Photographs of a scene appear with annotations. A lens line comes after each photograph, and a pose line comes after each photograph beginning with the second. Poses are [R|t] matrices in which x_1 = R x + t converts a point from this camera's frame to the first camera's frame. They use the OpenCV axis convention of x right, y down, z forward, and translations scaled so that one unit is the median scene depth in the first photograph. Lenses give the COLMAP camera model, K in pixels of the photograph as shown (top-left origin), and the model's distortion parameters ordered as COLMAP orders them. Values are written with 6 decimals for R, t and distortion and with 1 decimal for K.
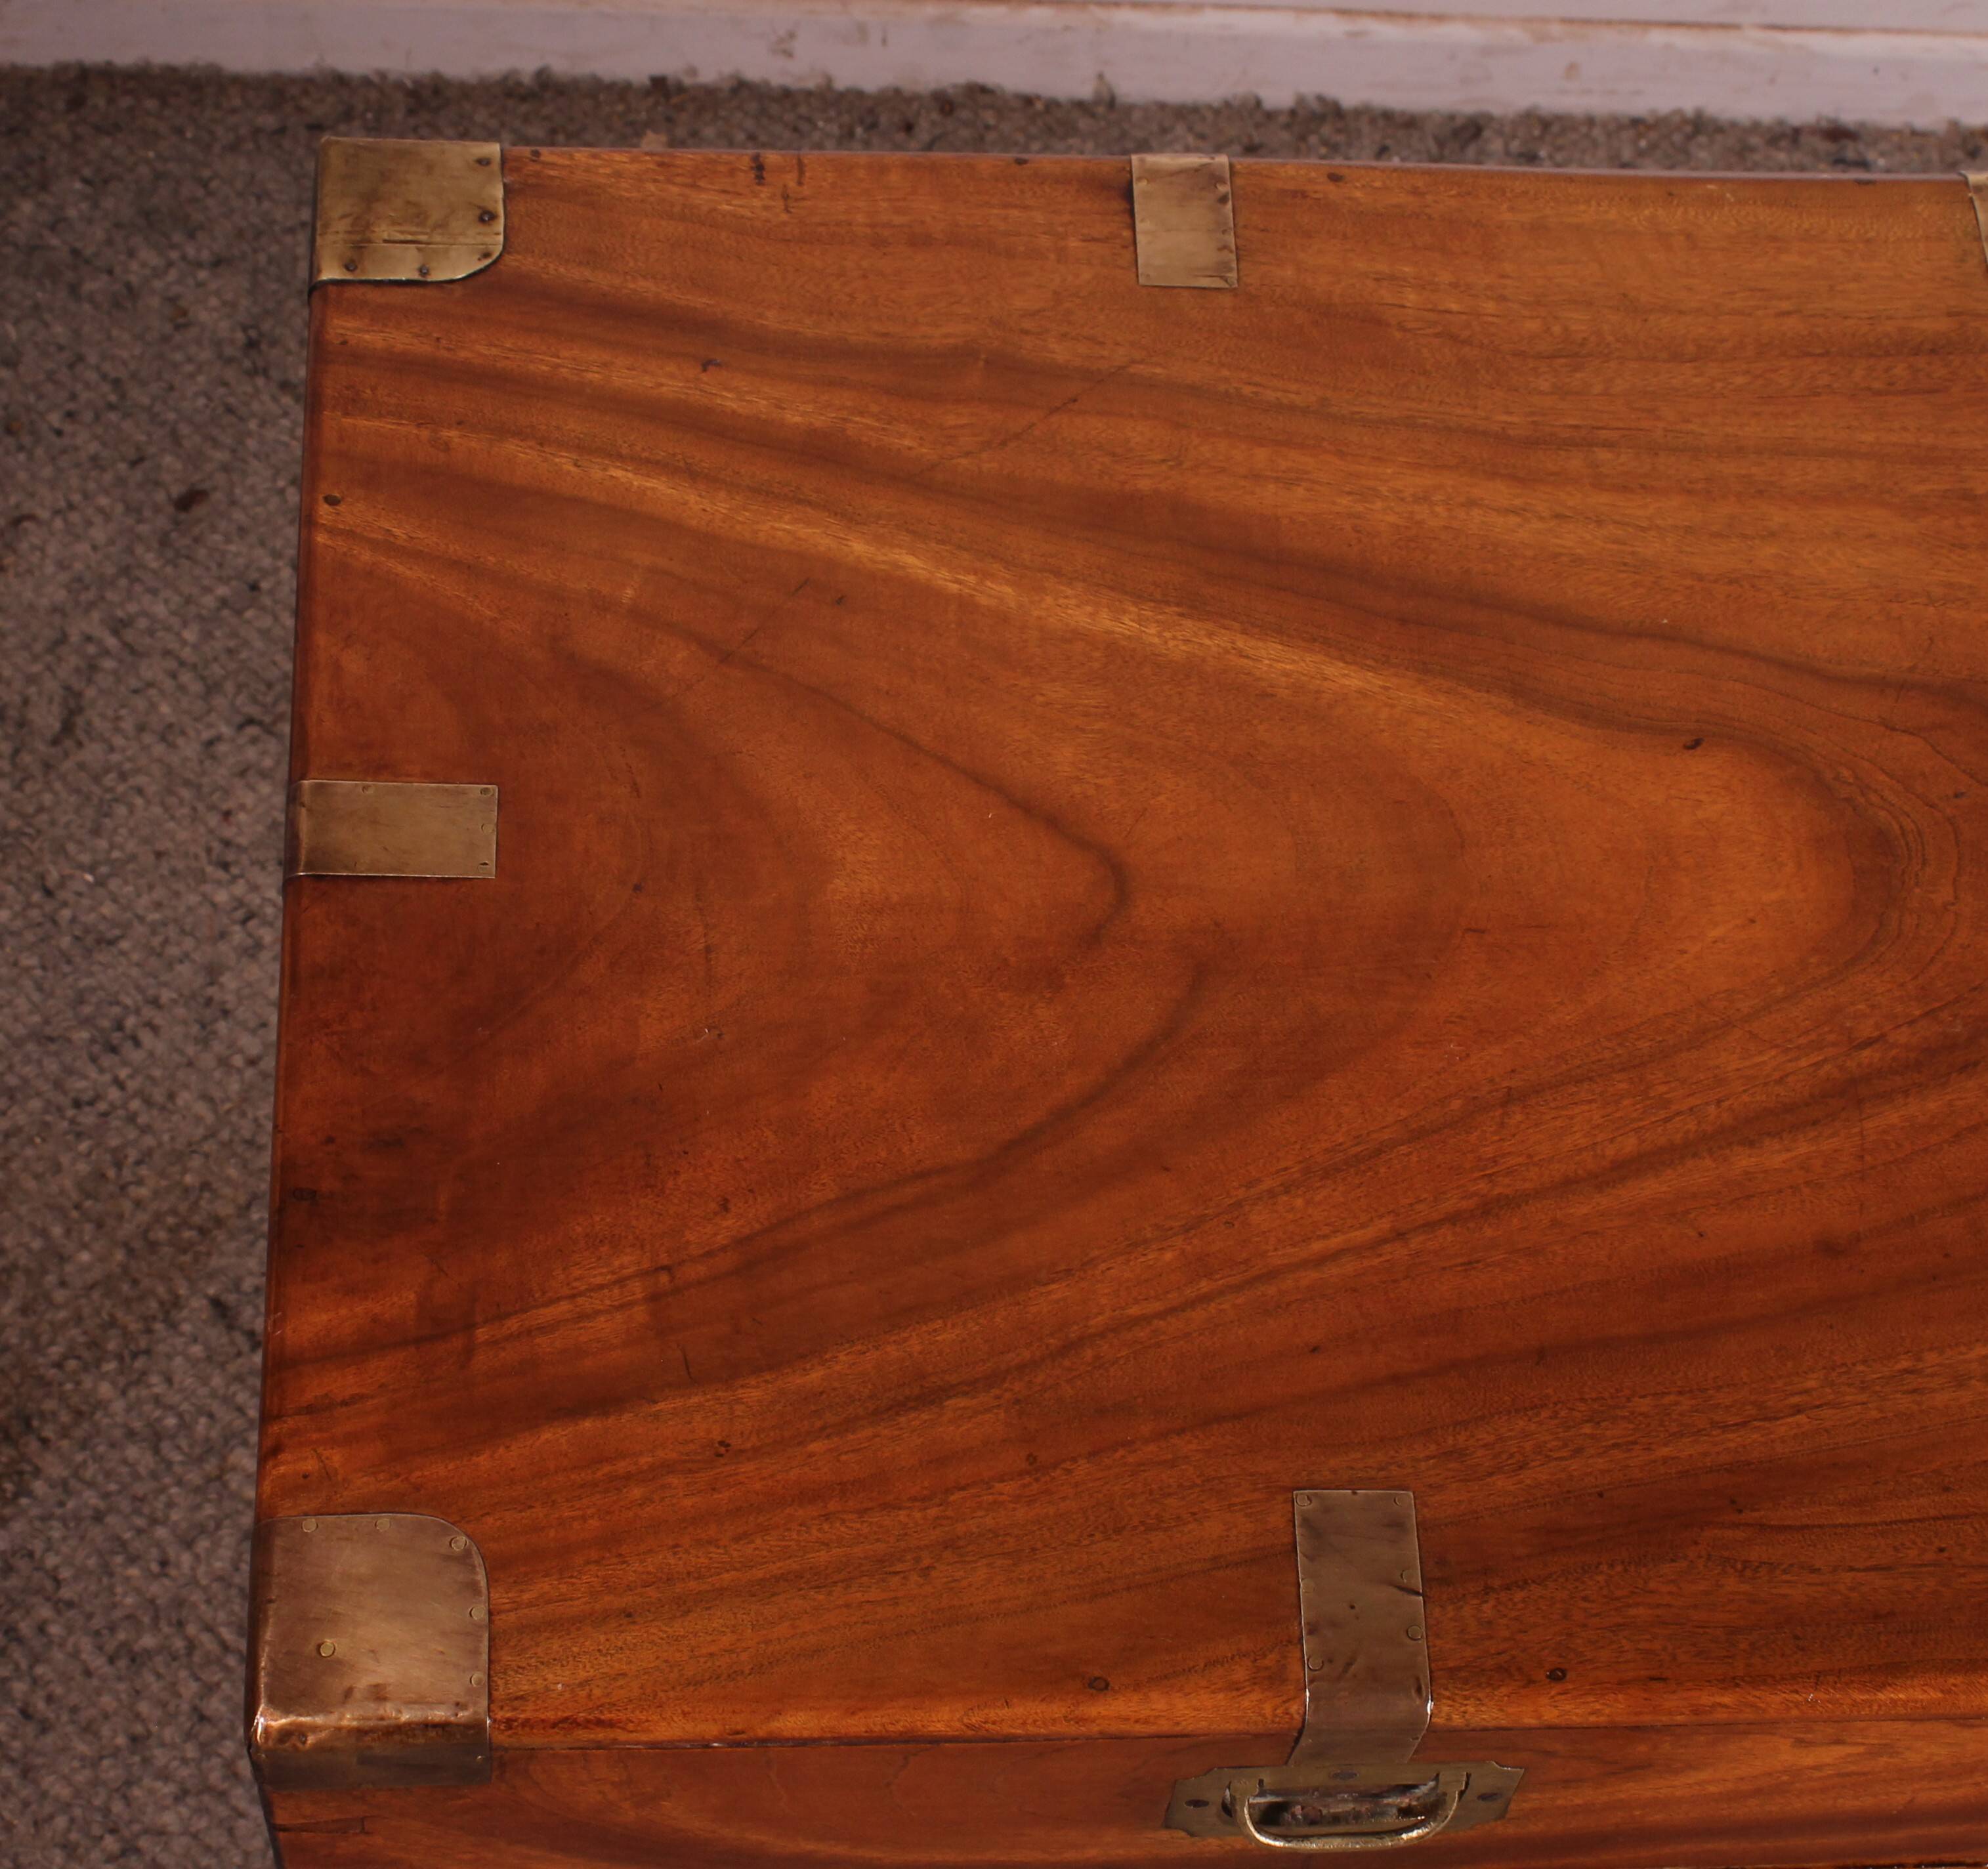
lens RADIAL K [[4109.7, 0, 867.5], [0, 4109.7, 953.7], [0, 0, 1]] dist [-0.061822, 0.000000]
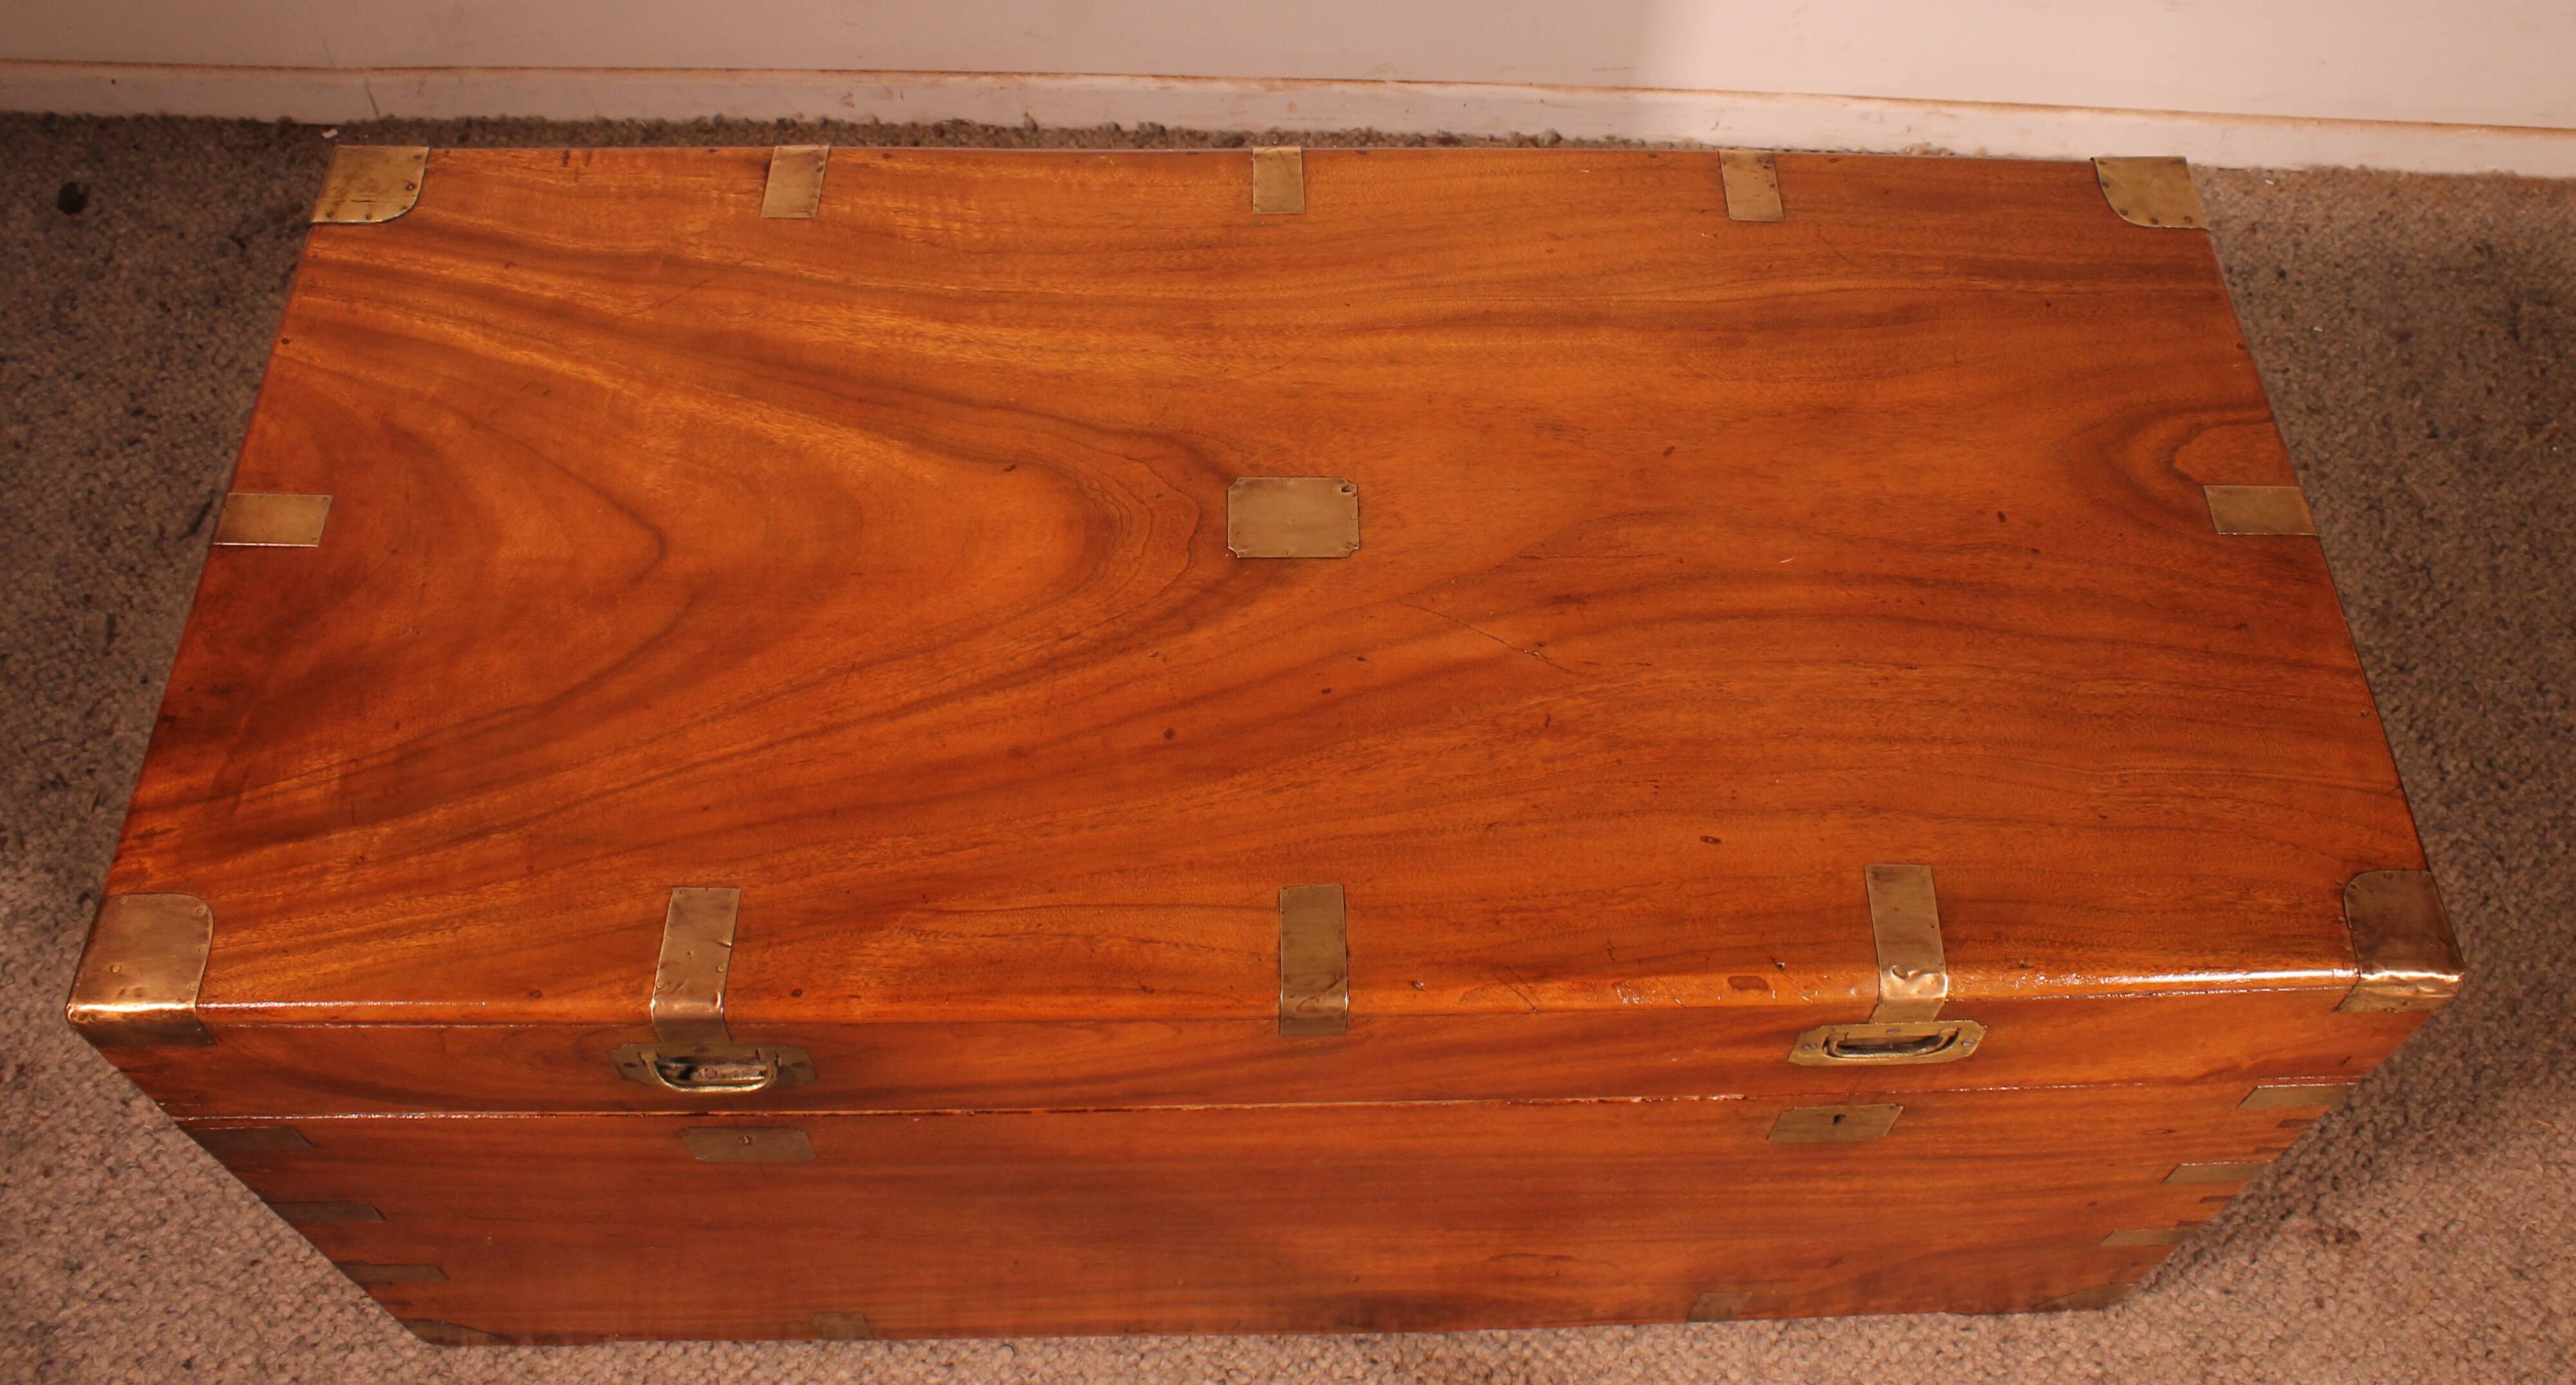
lens RADIAL K [[2325.6, 0, 1362.1], [0, 2325.6, 486.1], [0, 0, 1]] dist [-0.180304, 0.133566]
pose [[0.999972, -0.007250, -0.001582, 0.362406], [0.007139, 0.998082, -0.061498, 0.018908], [0.002024, 0.061485, 0.998106, 0.011693]]
